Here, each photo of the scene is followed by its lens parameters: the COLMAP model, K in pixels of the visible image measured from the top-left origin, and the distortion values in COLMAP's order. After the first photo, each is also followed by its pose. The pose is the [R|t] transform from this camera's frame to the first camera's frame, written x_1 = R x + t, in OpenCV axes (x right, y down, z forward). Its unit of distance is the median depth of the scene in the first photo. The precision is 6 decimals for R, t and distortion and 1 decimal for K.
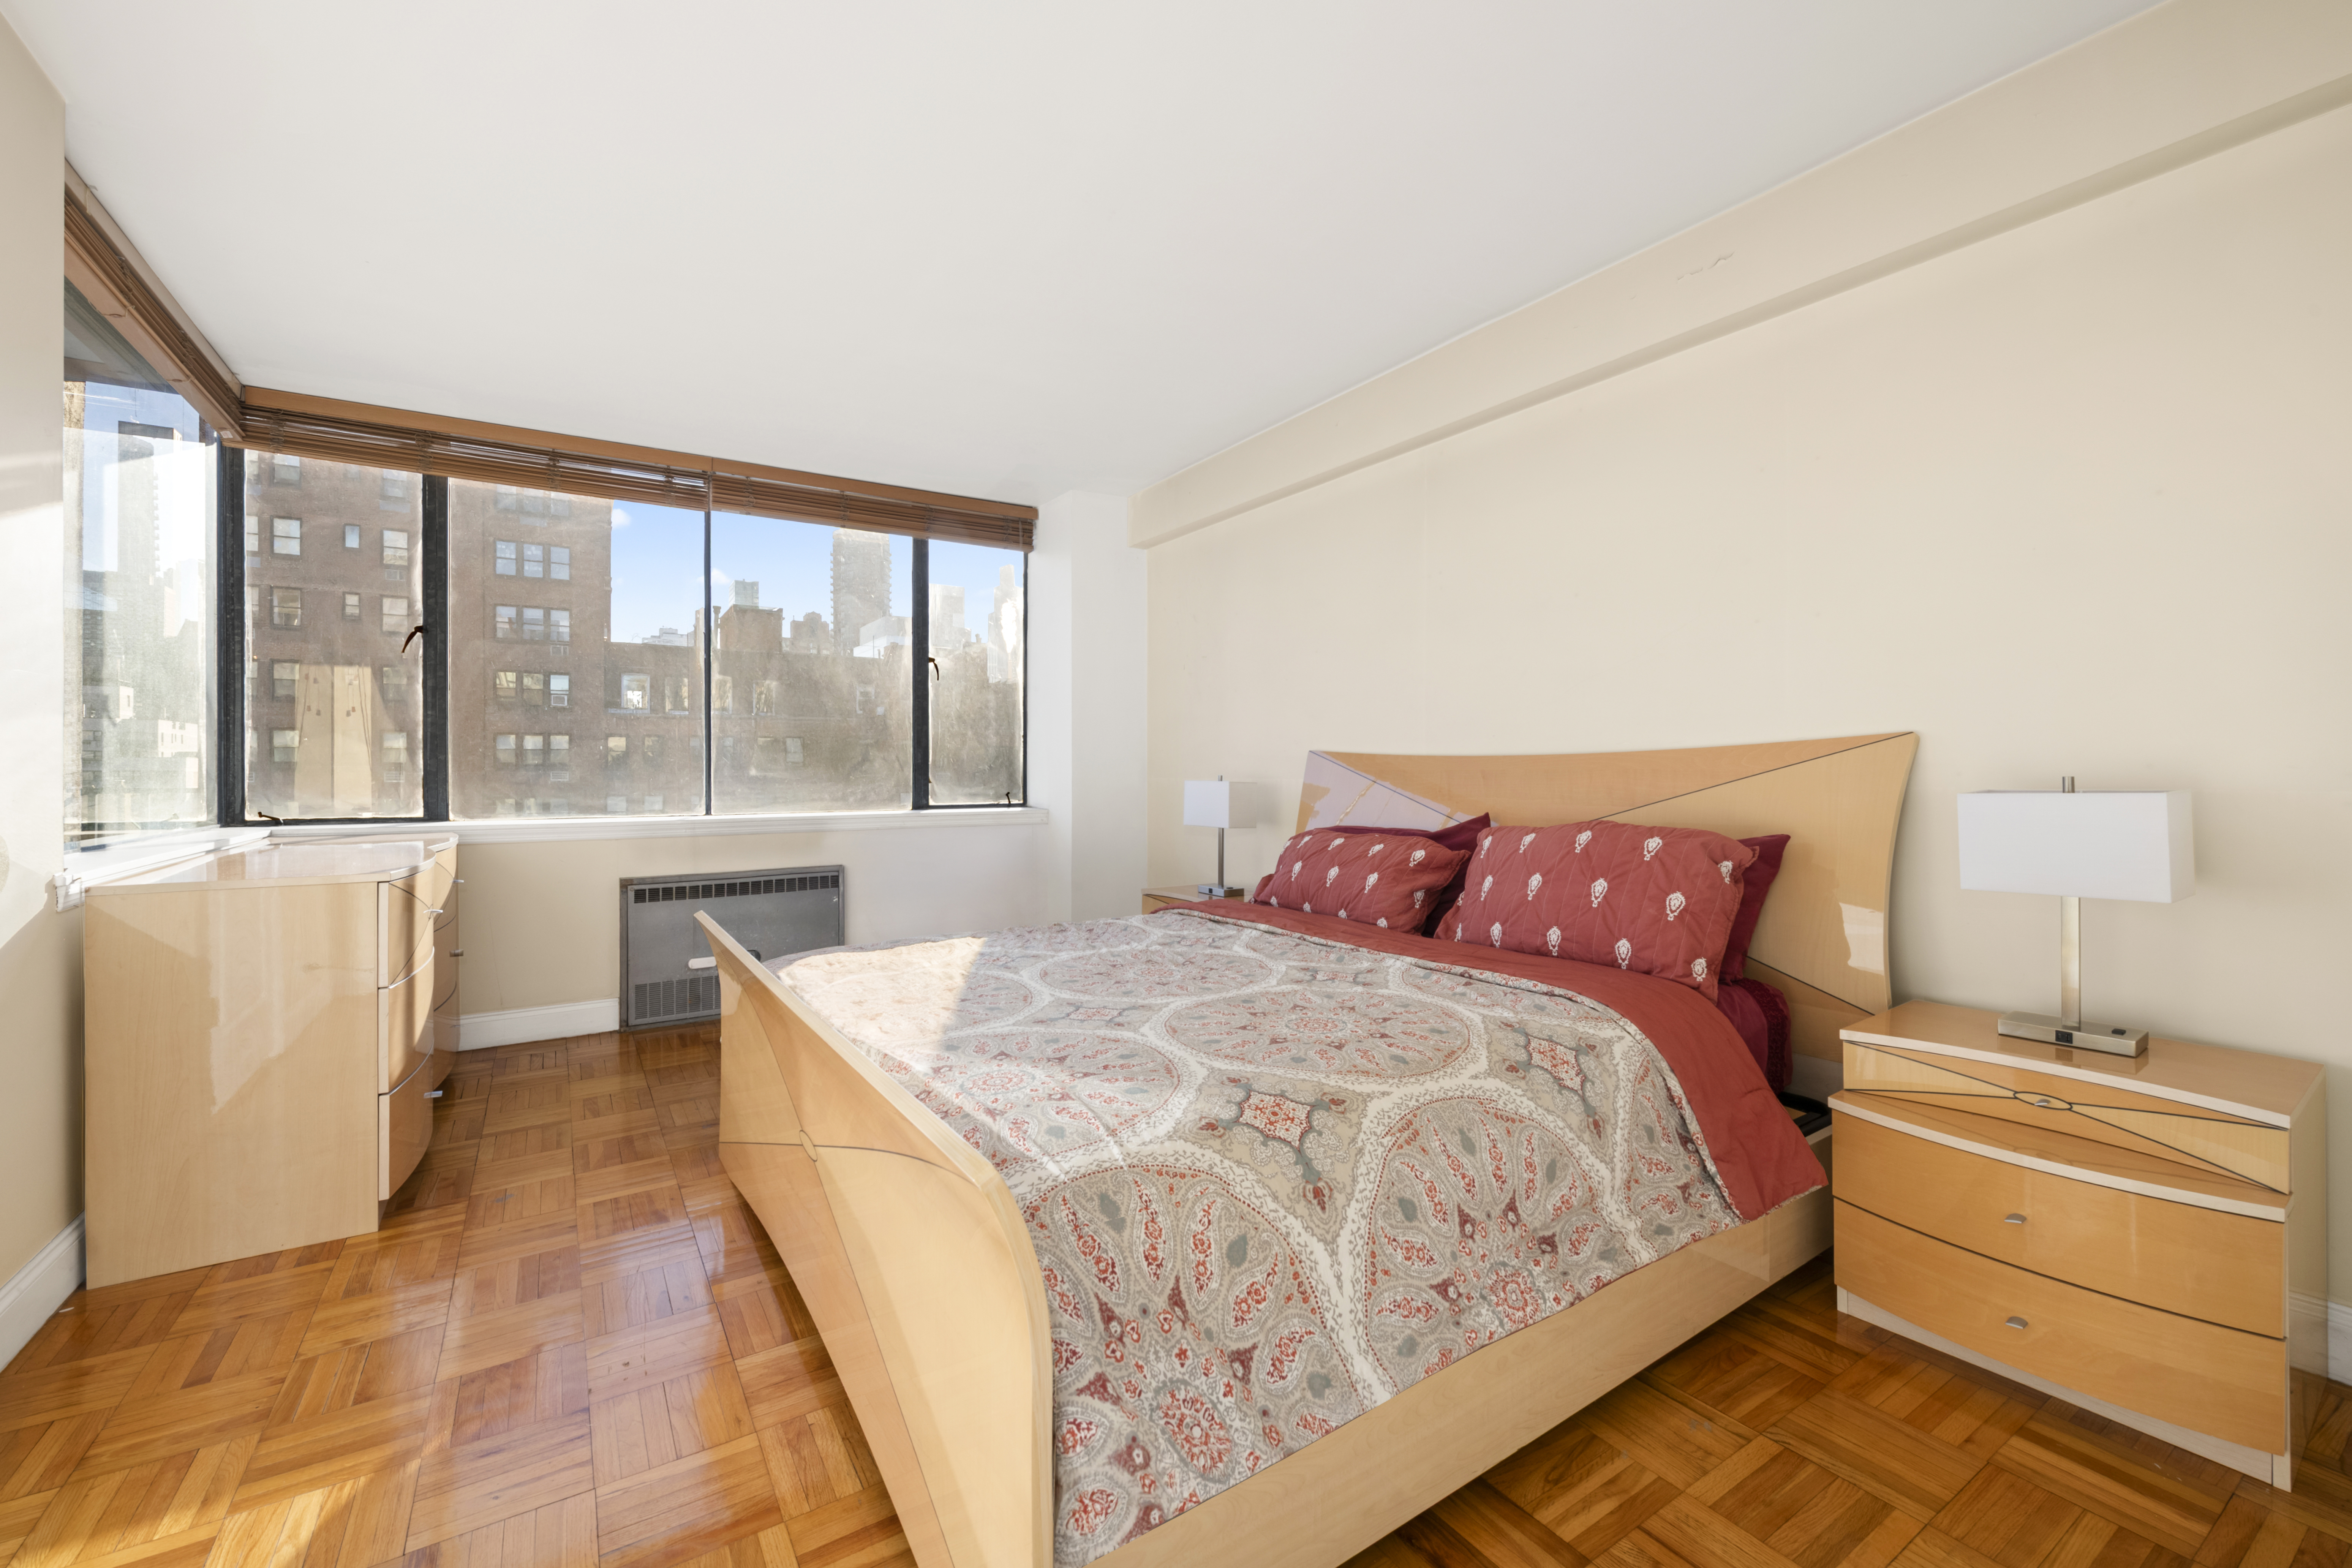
lens RADIAL K [[964.2, 0, 1184.0], [0, 964.2, 769.2], [0, 0, 1]] dist [-0.001160, -0.000086]
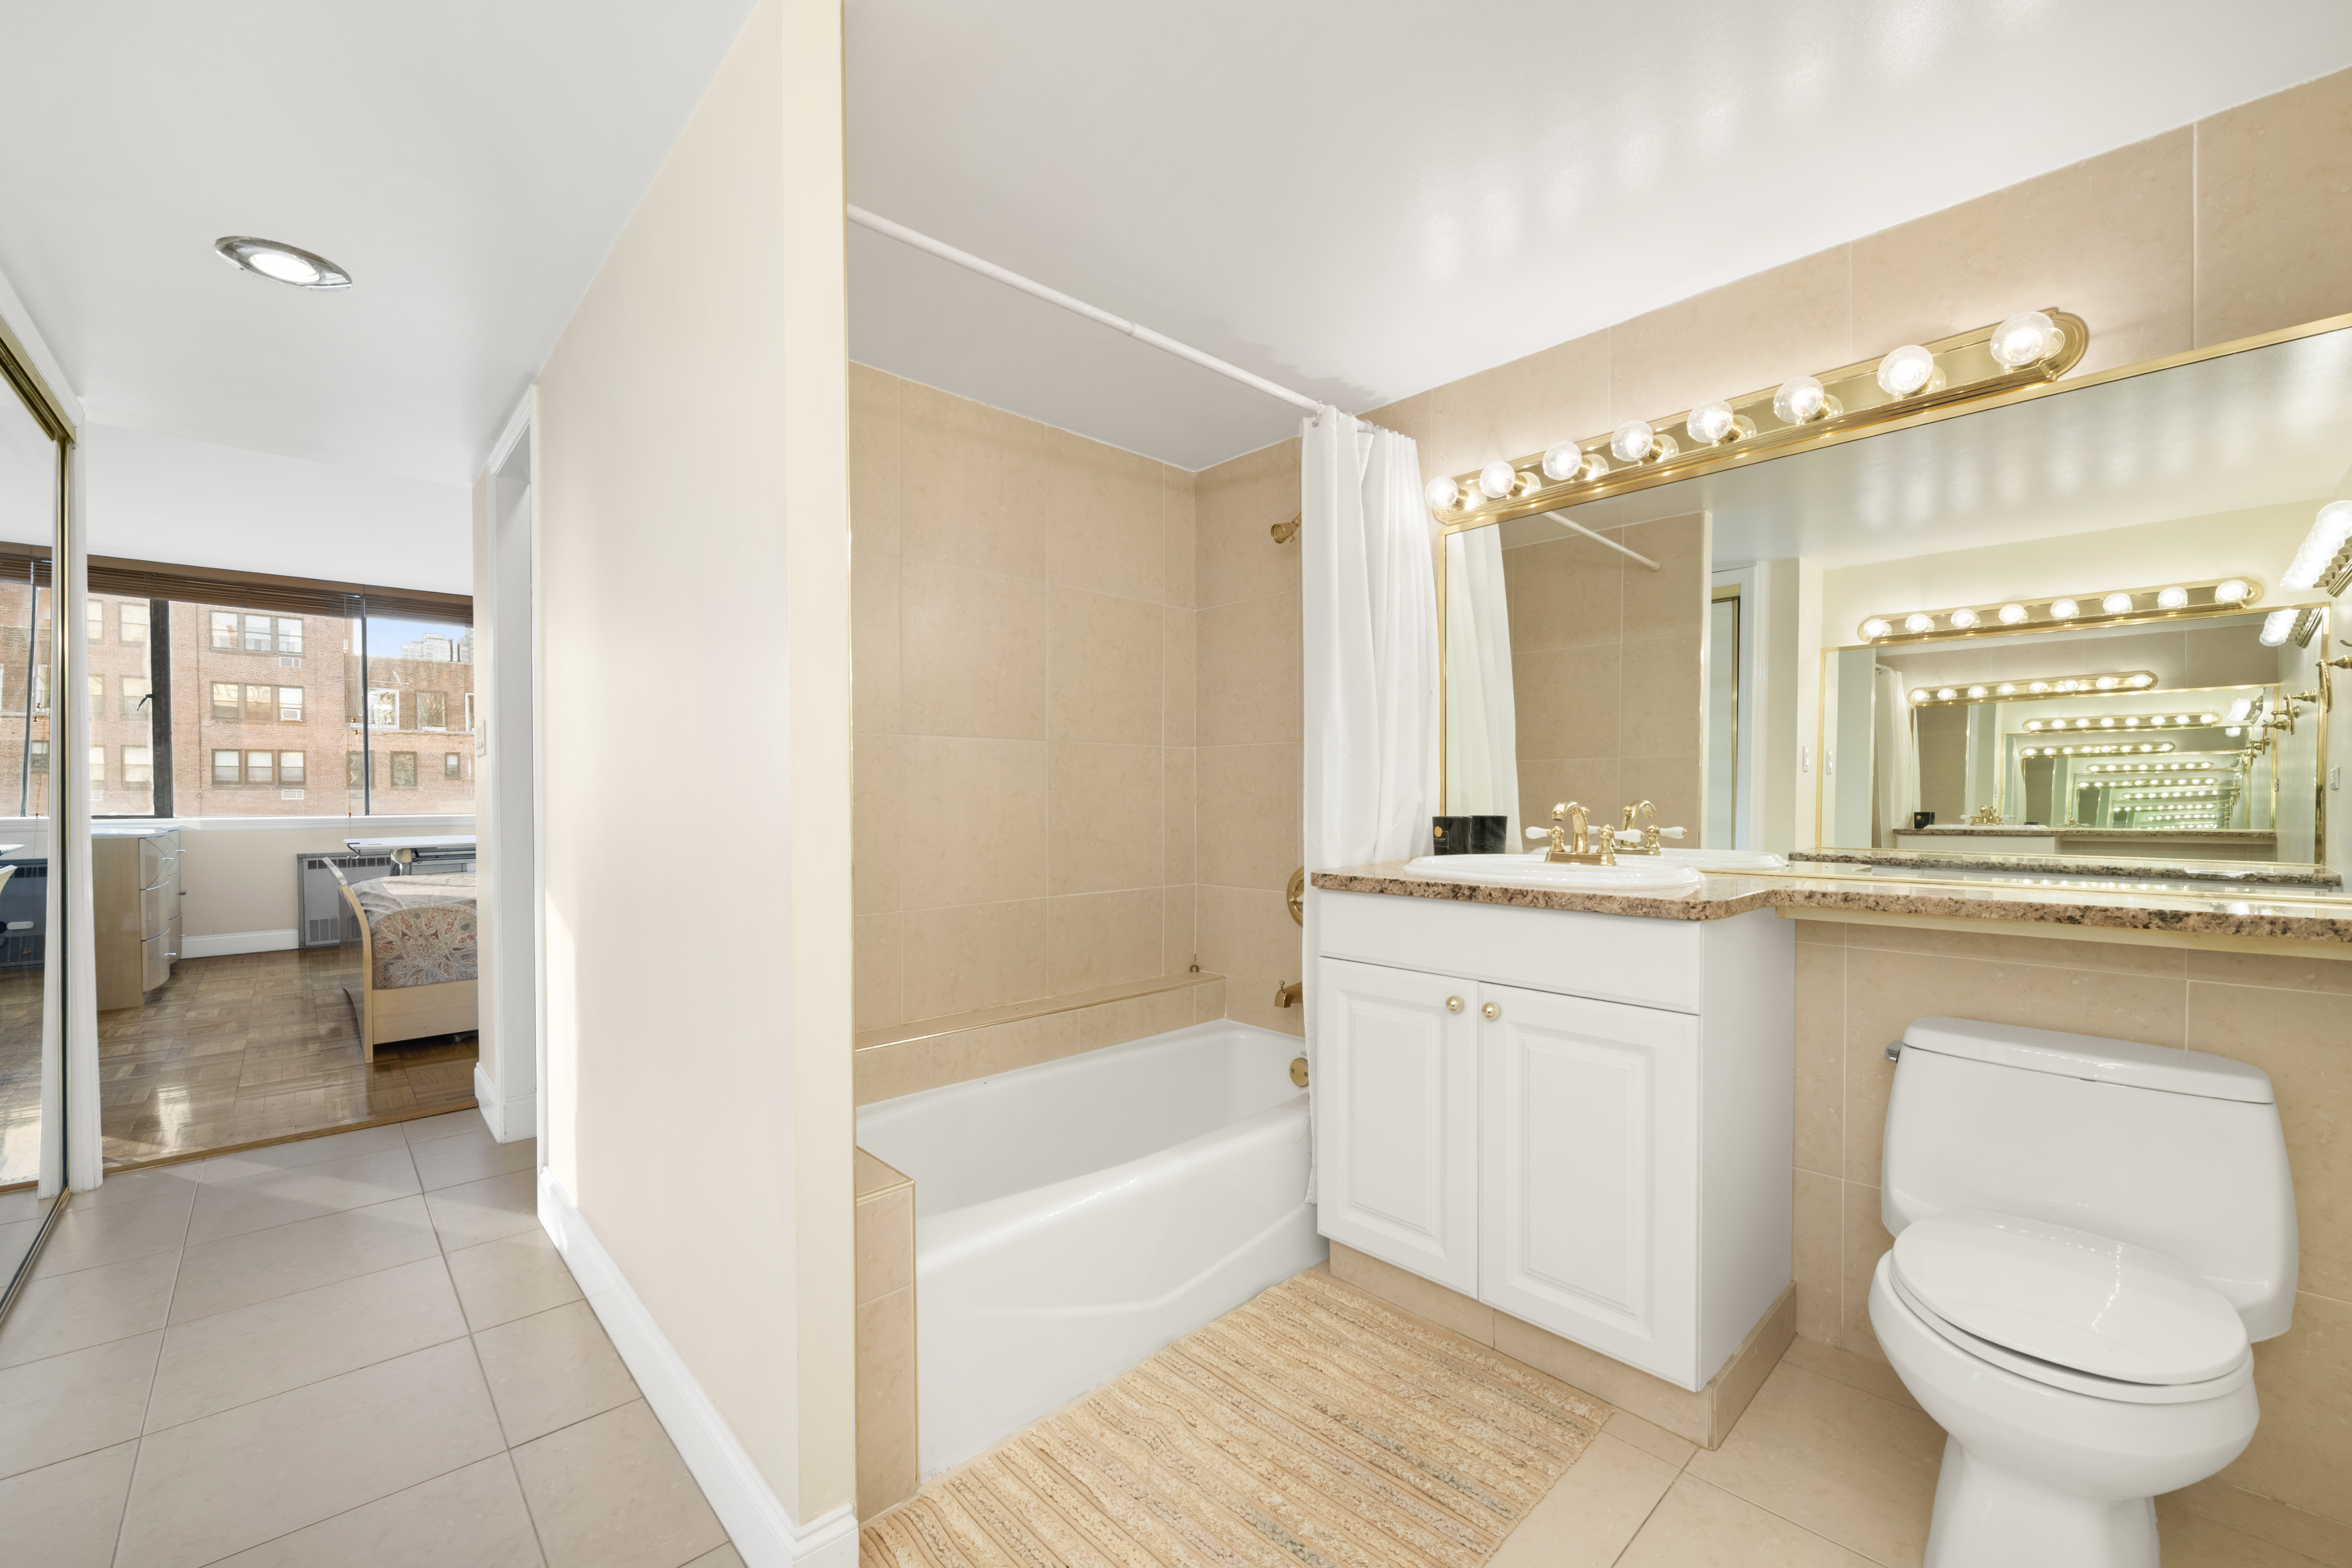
lens RADIAL K [[950.4, 0, 1168.4], [0, 950.4, 800.4], [0, 0, 1]] dist [-0.000668, -0.000044]
pose [[0.986122, -0.000980, 0.166019, 0.567540], [-0.001048, 0.999926, 0.012127, 0.004029], [-0.166019, -0.012133, 0.986048, -0.777611]]
